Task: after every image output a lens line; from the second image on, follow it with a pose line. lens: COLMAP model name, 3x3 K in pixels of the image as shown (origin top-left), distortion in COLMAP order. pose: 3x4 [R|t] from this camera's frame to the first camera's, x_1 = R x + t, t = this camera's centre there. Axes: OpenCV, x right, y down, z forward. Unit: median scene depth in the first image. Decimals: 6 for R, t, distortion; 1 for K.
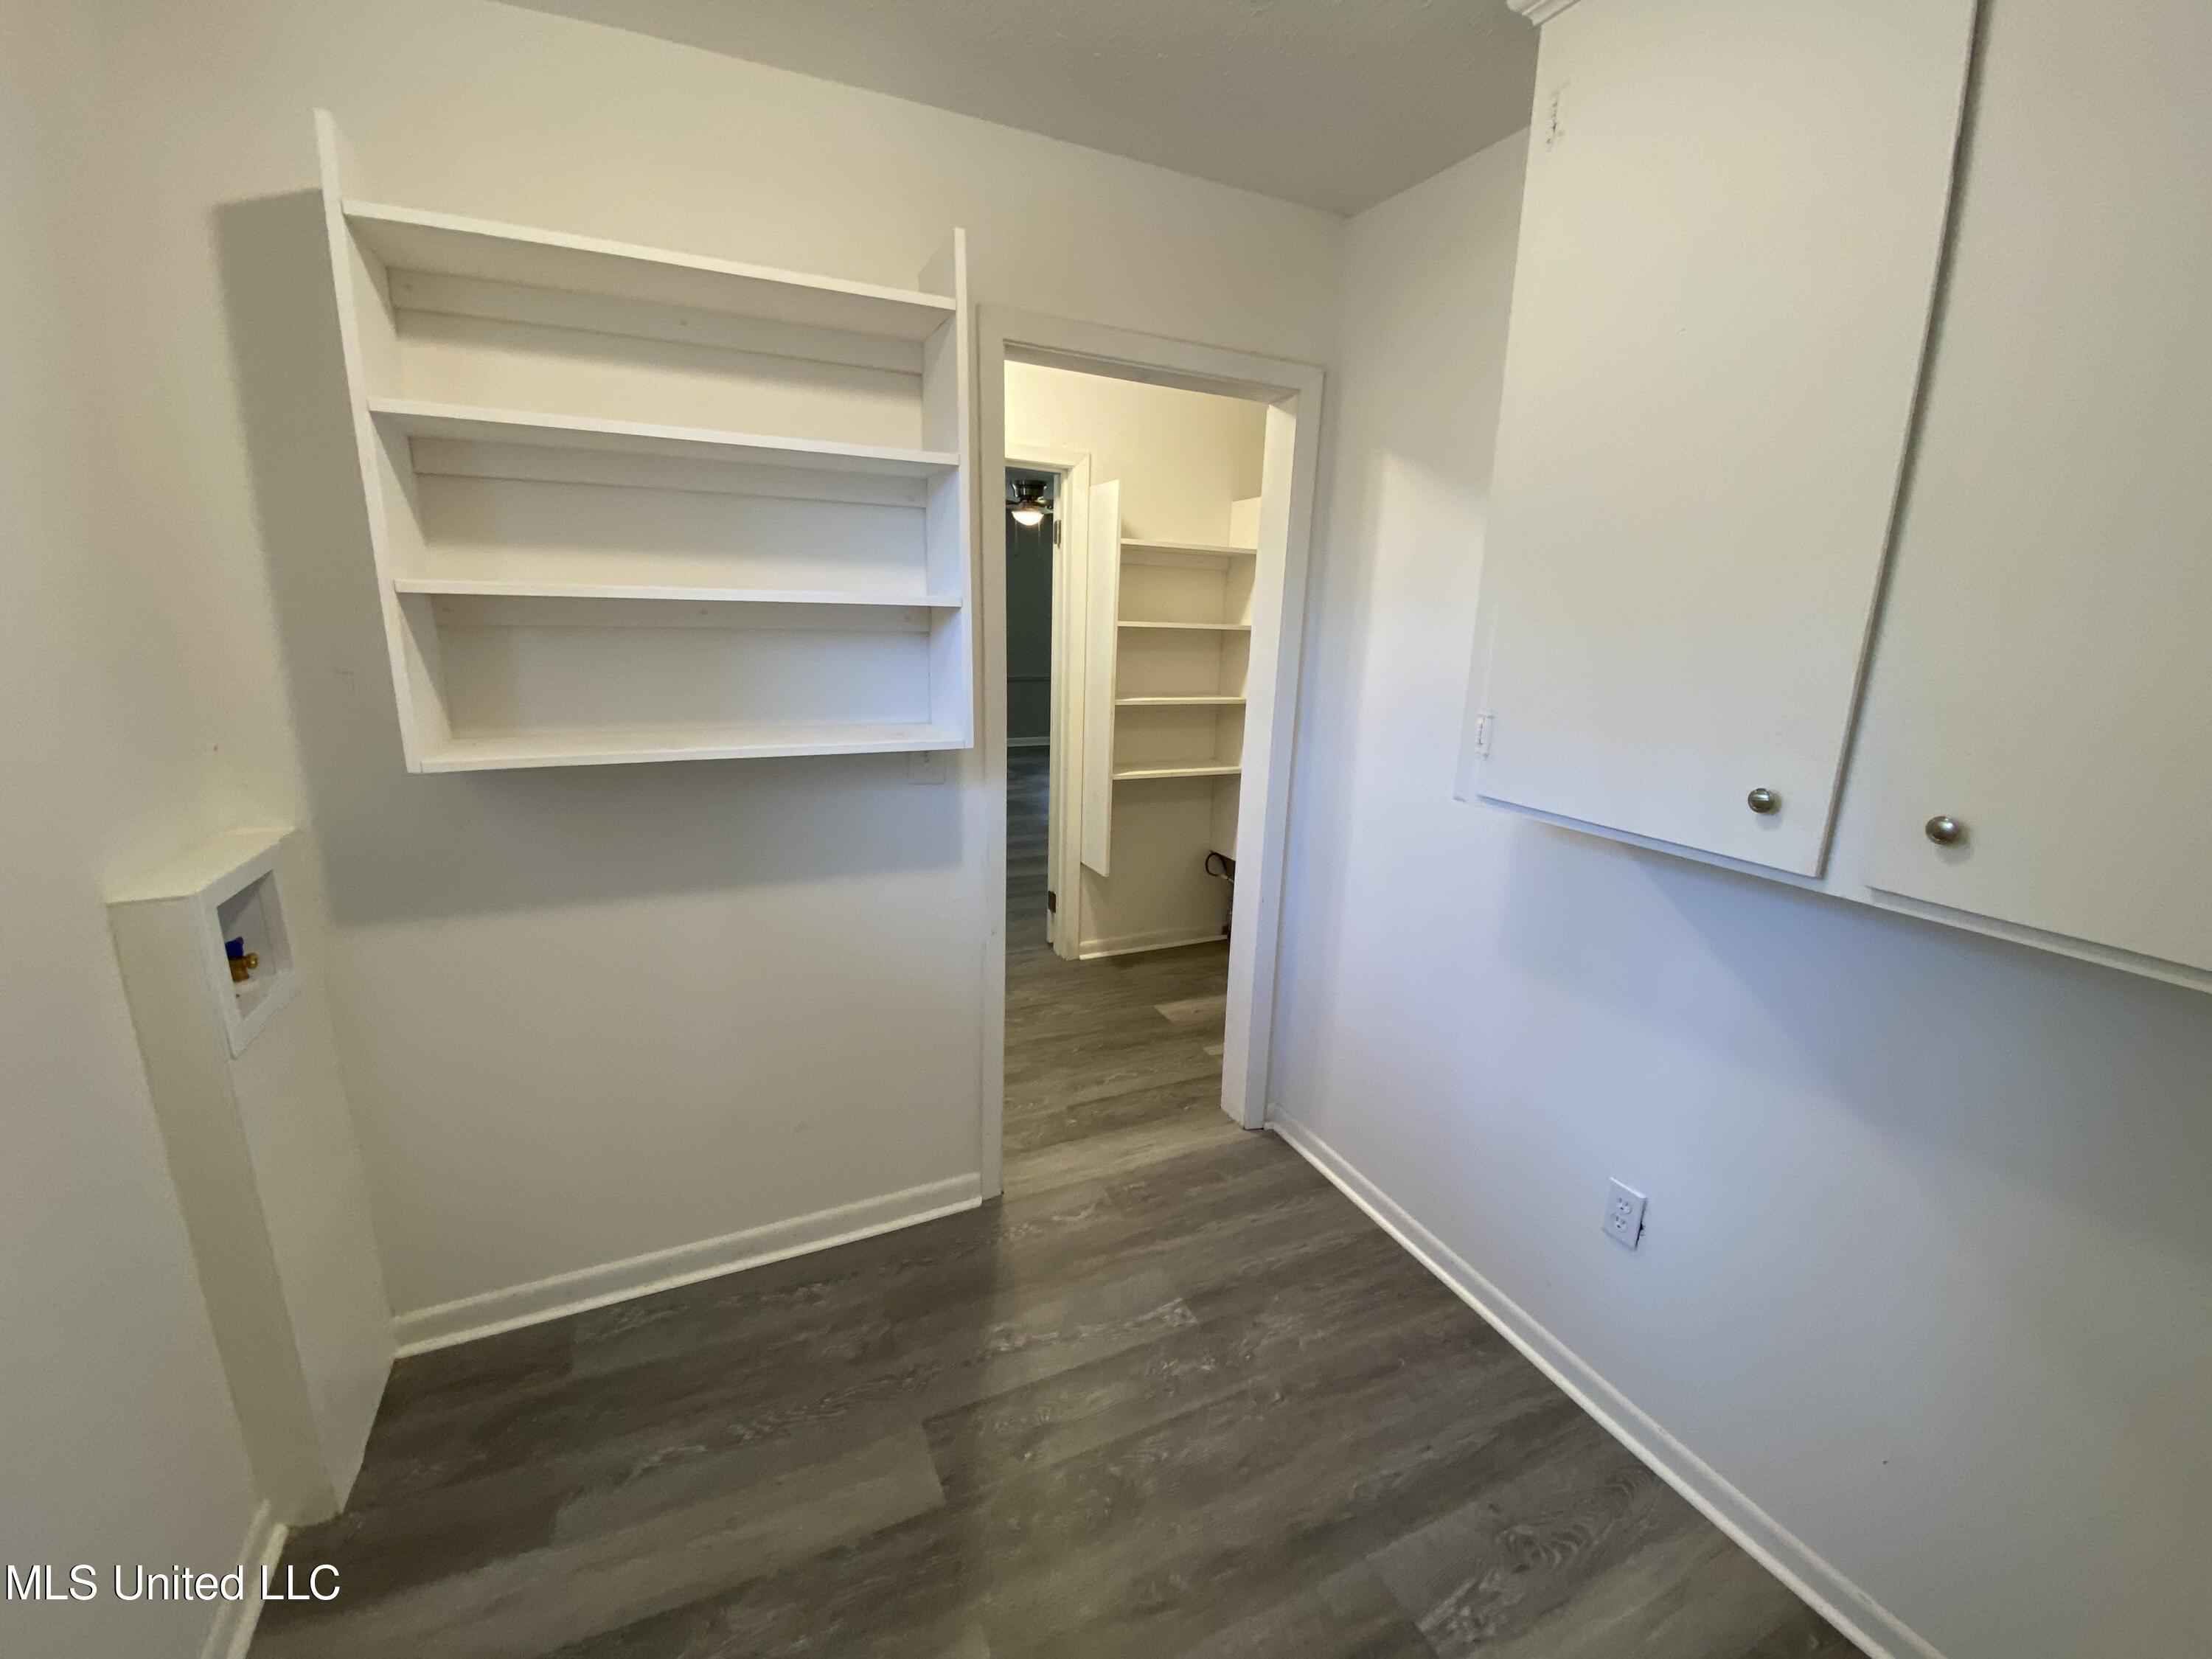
lens RADIAL K [[900.8, 0, 1106.0], [0, 900.8, 829.5], [0, 0, 1]] dist [0.021119, -0.020718]
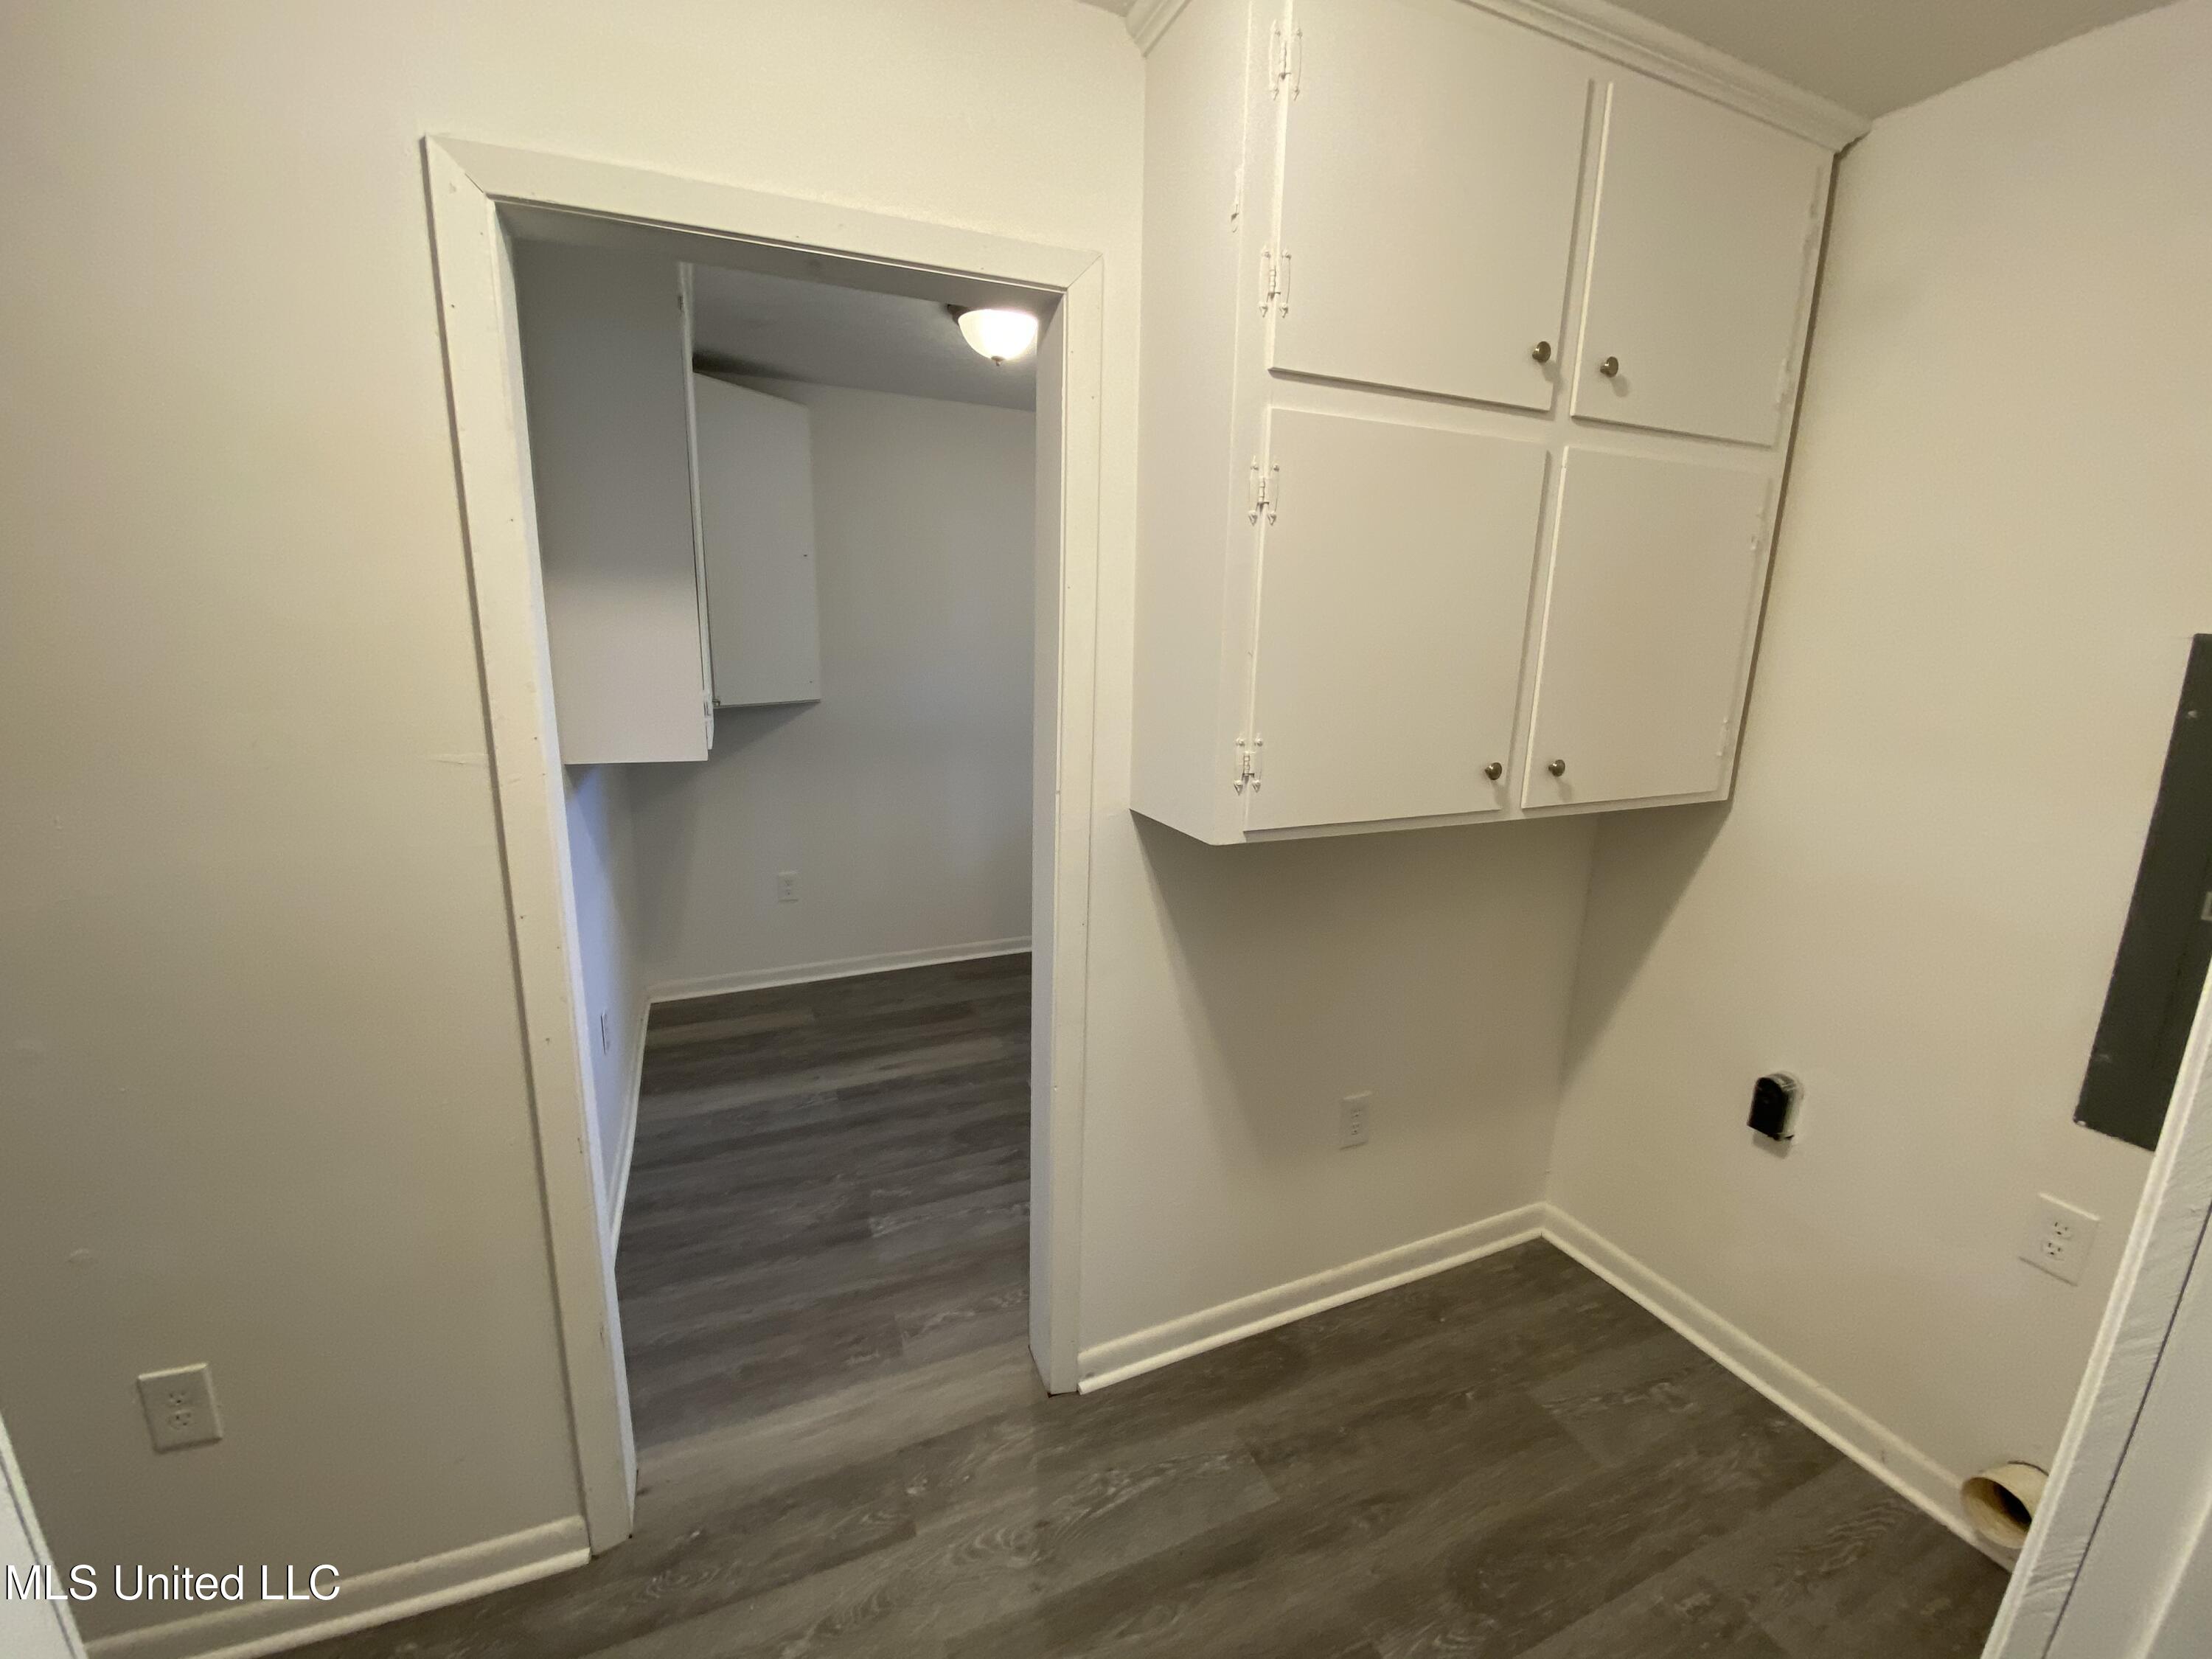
lens RADIAL K [[900.8, 0, 1106.0], [0, 900.8, 829.5], [0, 0, 1]] dist [0.021119, -0.020718]
pose [[-0.999255, -0.031575, 0.022182, -0.197046], [-0.018242, 0.893093, 0.449502, -0.404756], [-0.034004, 0.448763, -0.893004, 1.604960]]
